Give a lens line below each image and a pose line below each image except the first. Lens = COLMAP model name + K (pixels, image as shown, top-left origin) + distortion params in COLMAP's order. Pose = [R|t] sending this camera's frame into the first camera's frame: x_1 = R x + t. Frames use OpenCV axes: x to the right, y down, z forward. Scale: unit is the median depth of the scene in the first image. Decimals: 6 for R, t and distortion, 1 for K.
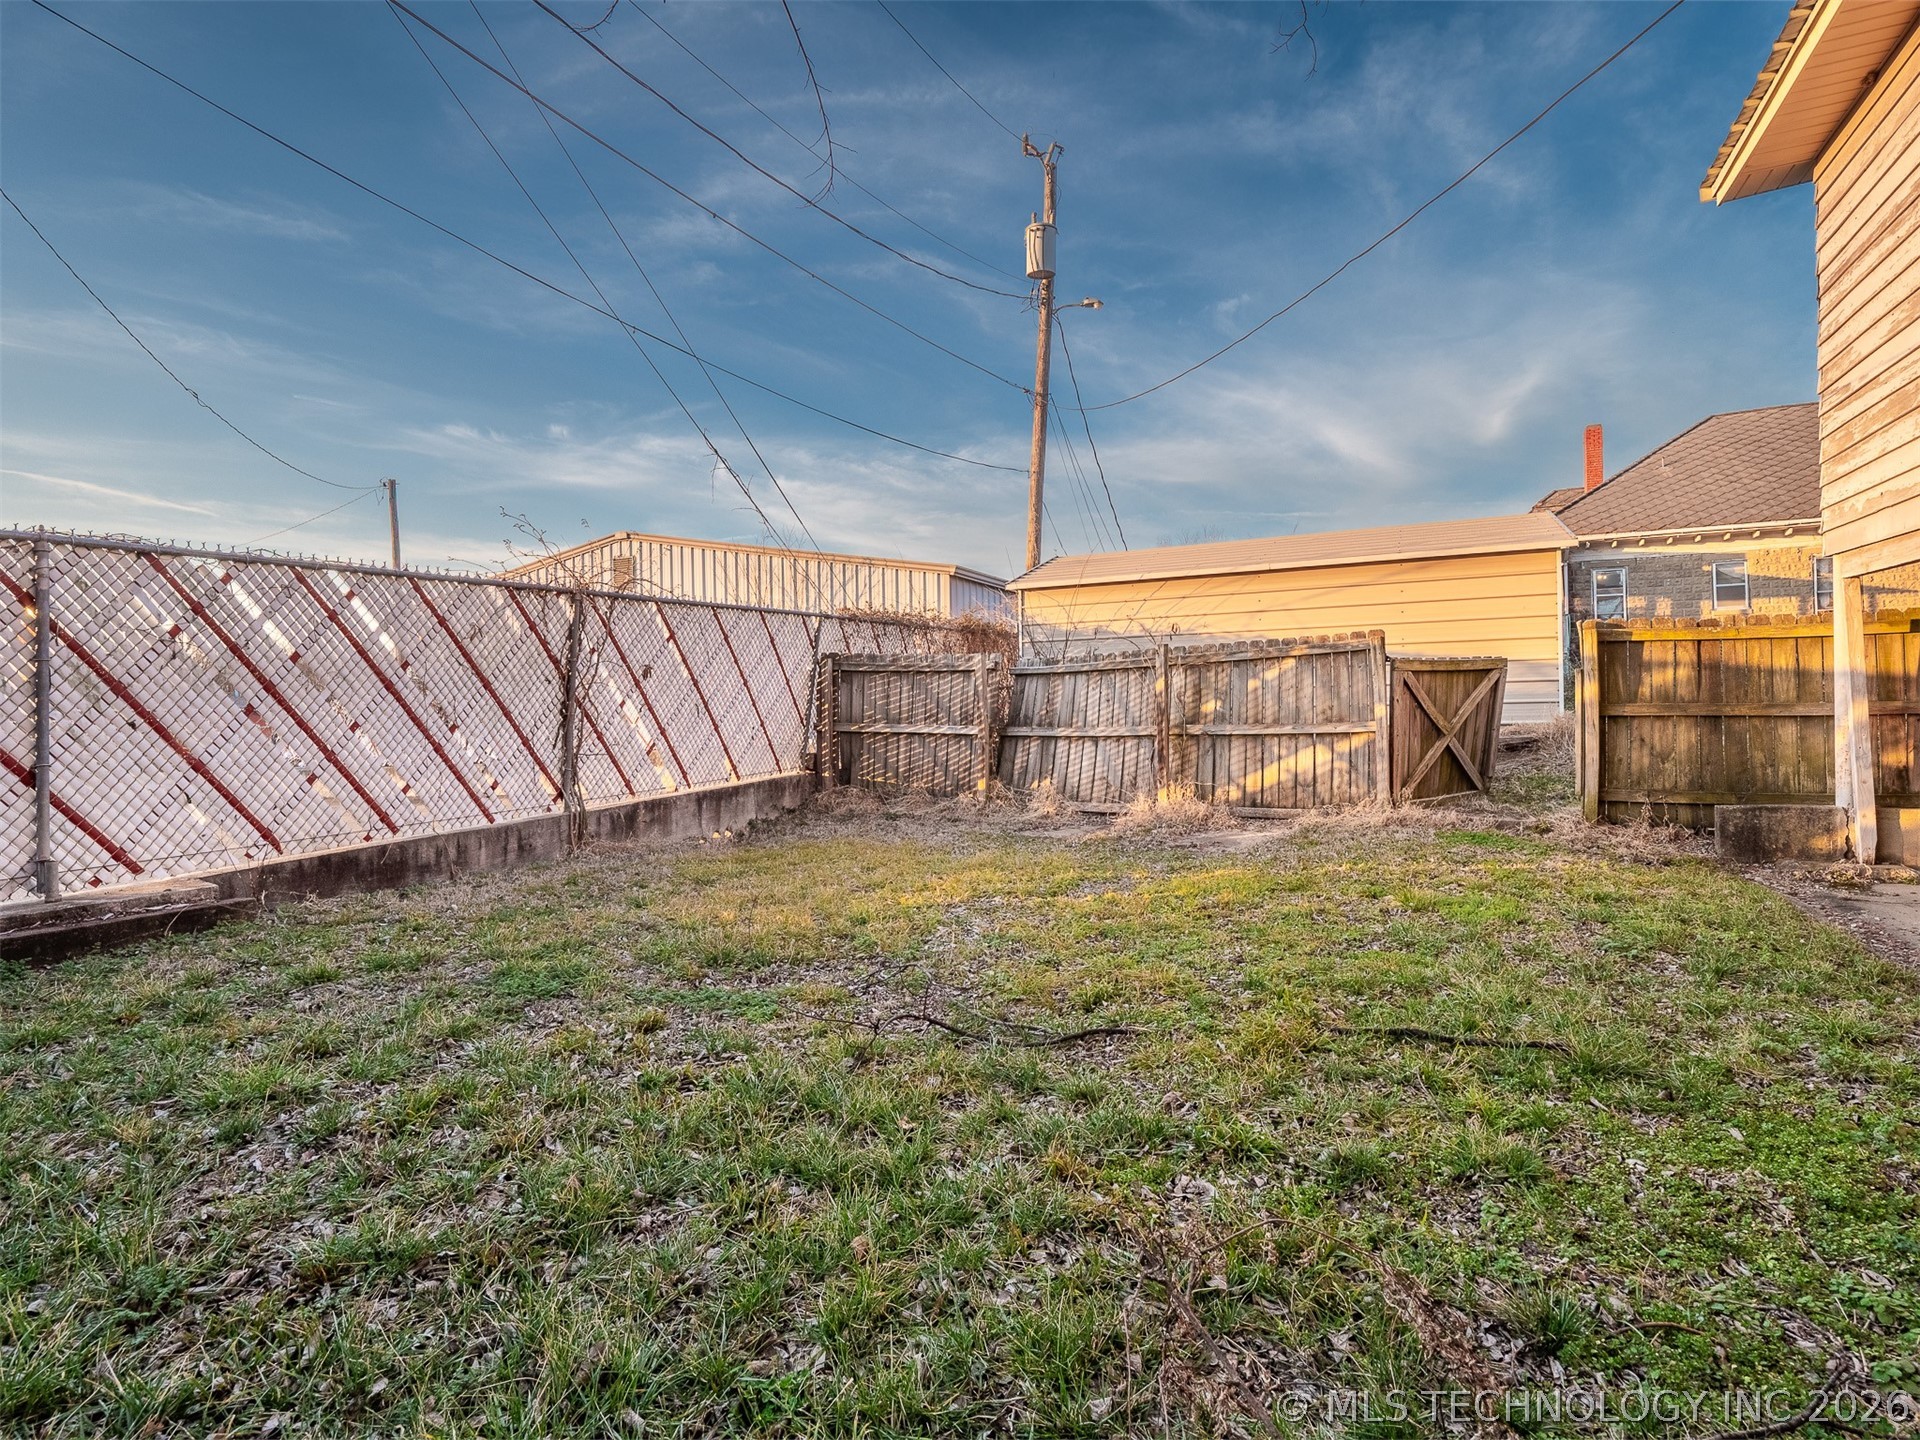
lens RADIAL K [[935.0, 0, 955.2], [0, 935.0, 704.8], [0, 0, 1]] dist [0.014662, -0.005852]
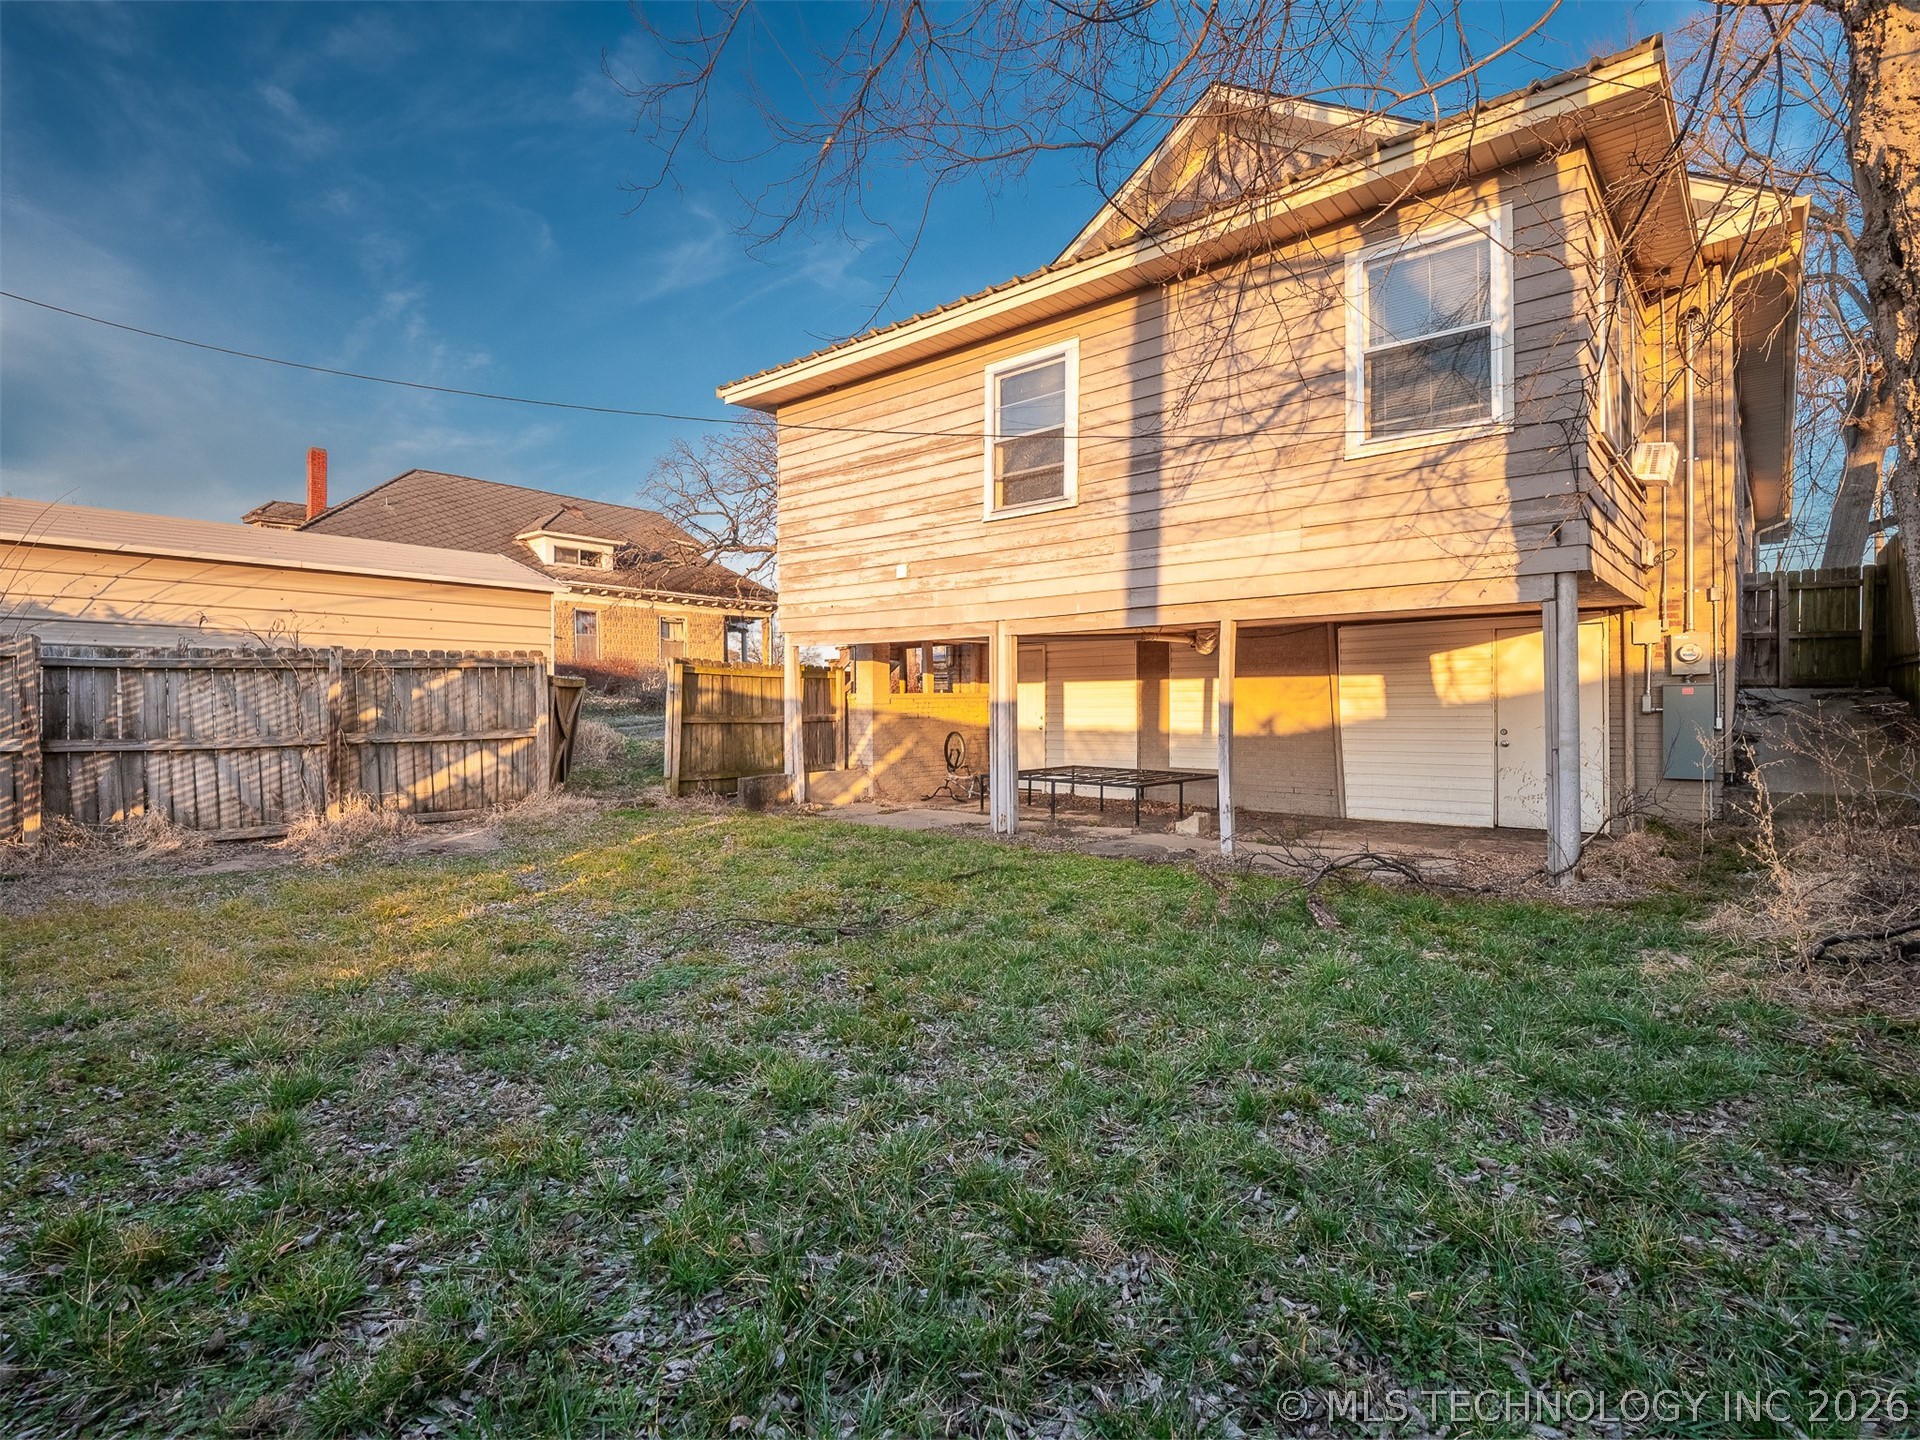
lens RADIAL K [[935.0, 0, 953.9], [0, 935.0, 722.3], [0, 0, 1]] dist [0.014662, -0.005852]
pose [[0.270378, 0.002896, 0.962750, -0.516890], [-0.006664, 0.999977, -0.001137, 0.007506], [-0.962731, -0.006108, 0.270391, 0.167778]]
